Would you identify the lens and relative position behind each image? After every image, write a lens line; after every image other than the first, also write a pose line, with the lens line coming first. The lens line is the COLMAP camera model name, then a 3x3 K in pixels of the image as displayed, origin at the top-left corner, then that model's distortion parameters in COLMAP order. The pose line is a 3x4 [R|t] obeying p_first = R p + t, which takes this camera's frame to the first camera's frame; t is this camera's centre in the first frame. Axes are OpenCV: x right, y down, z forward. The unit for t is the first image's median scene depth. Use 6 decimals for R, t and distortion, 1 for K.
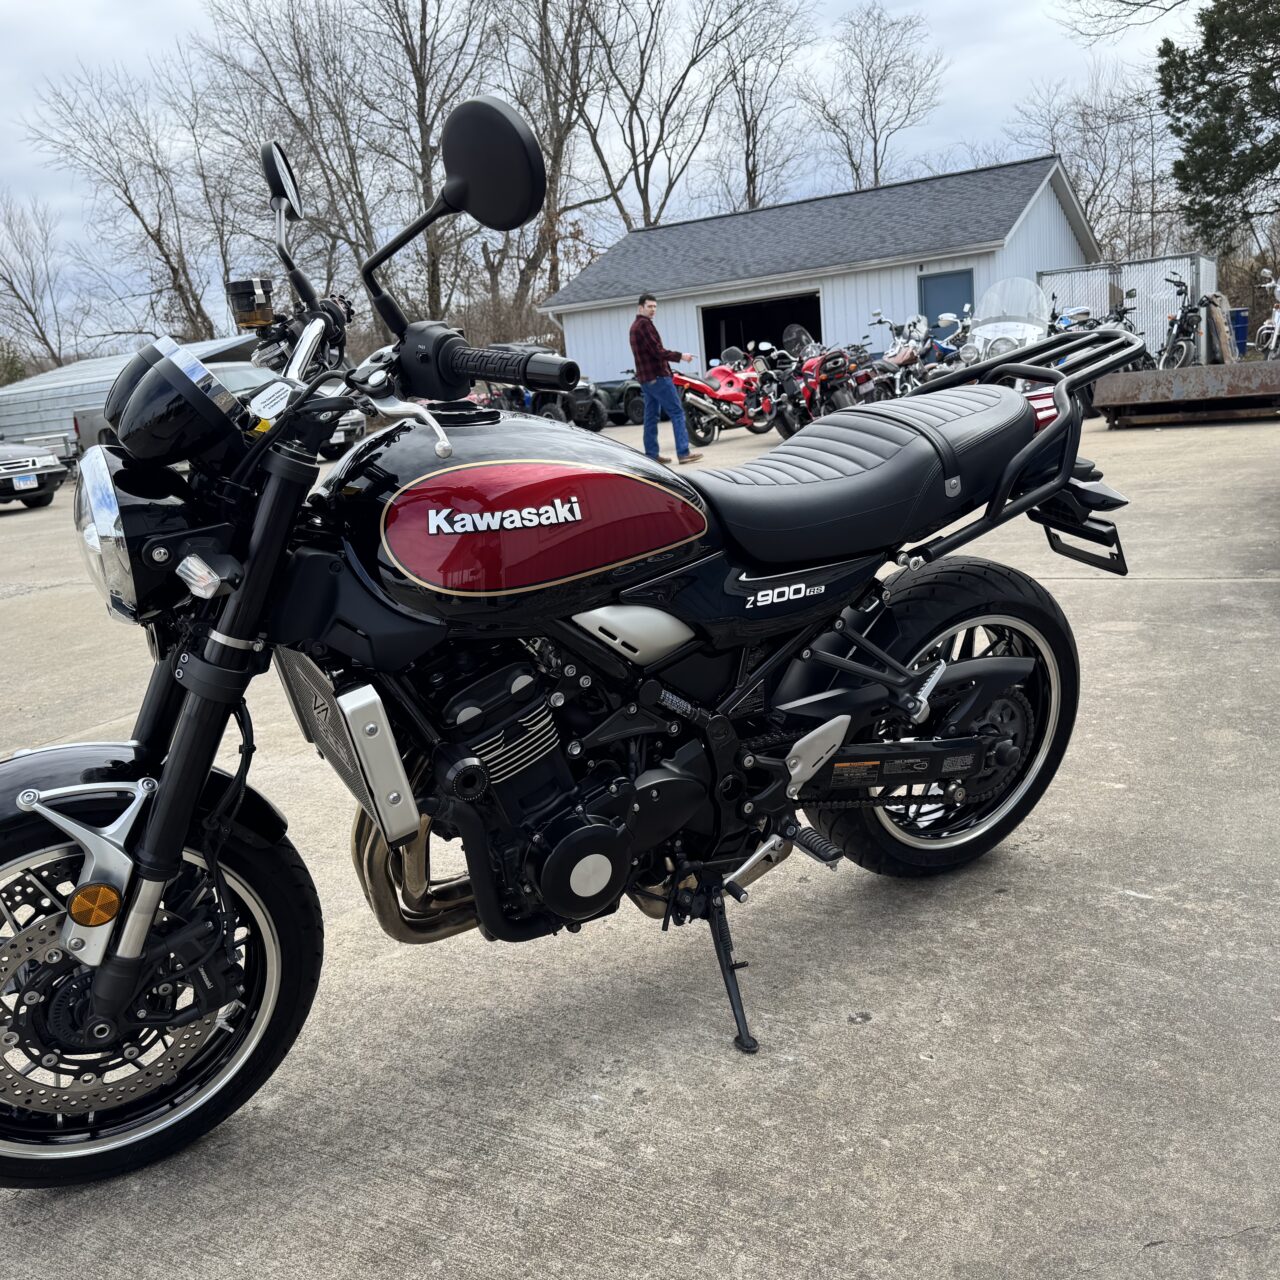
lens RADIAL K [[1156.8, 0, 644.2], [0, 1156.8, 669.8], [0, 0, 1]] dist [0.039696, -0.014298]
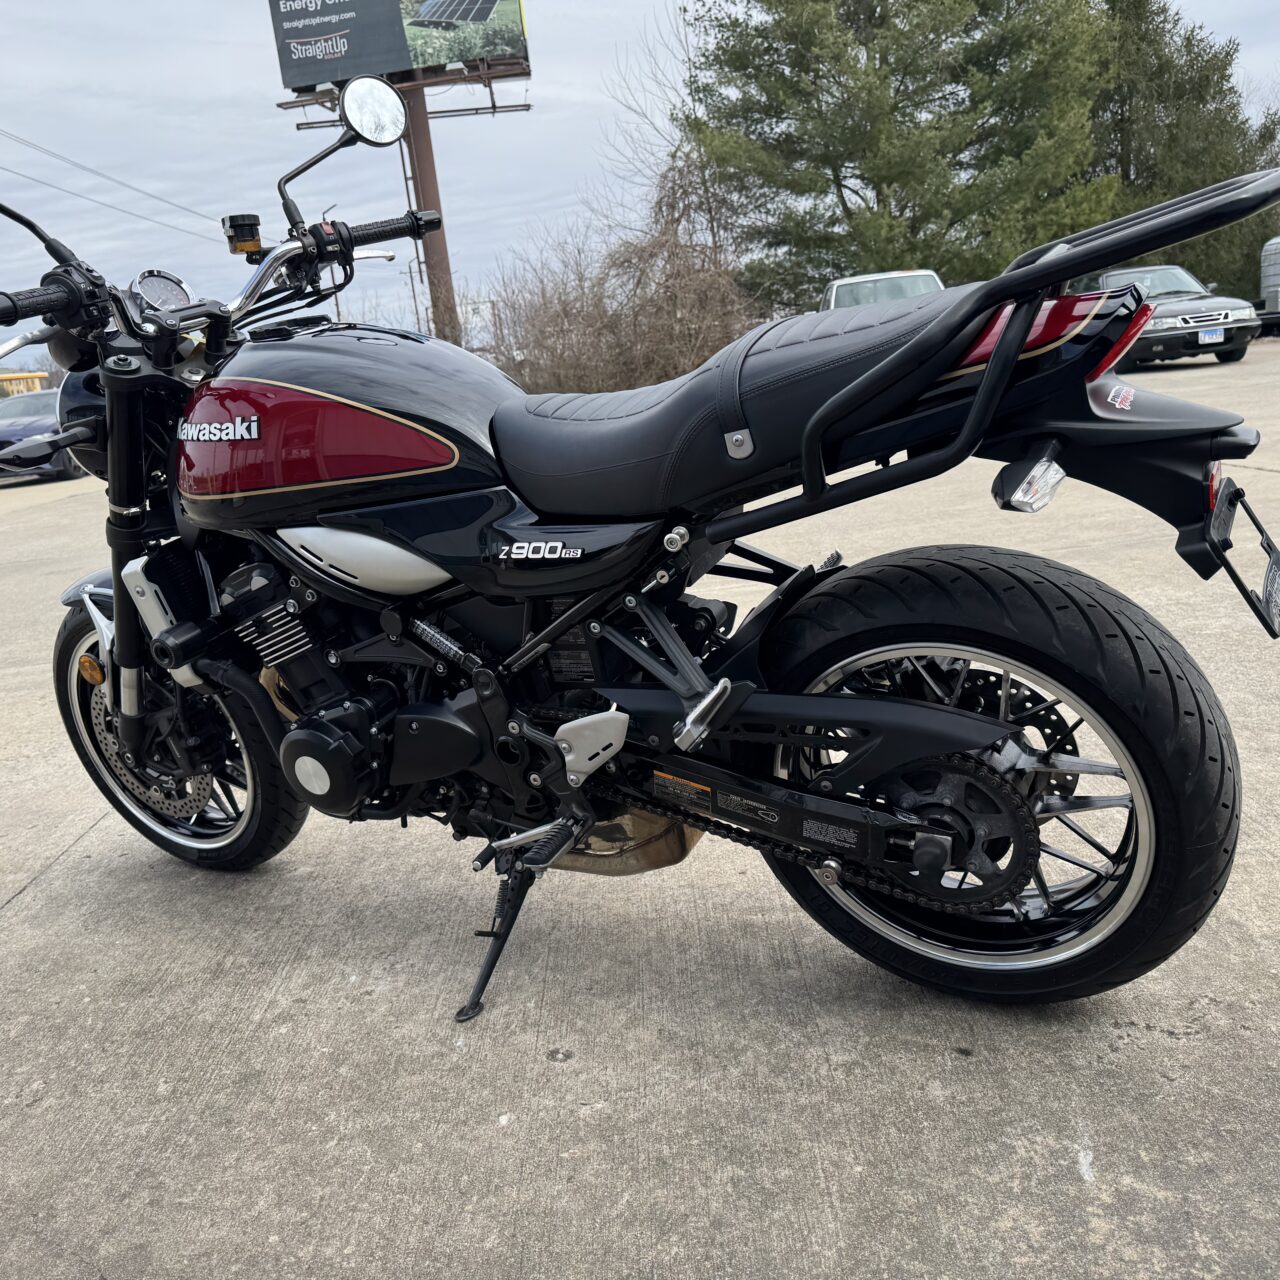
lens RADIAL K [[1156.8, 0, 644.2], [0, 1156.8, 669.8], [0, 0, 1]] dist [0.039696, -0.014298]
pose [[0.552685, 0.258118, -0.792411, 0.868792], [-0.159852, 0.966006, 0.203173, -0.167481], [0.817916, 0.014378, 0.575158, 0.582318]]
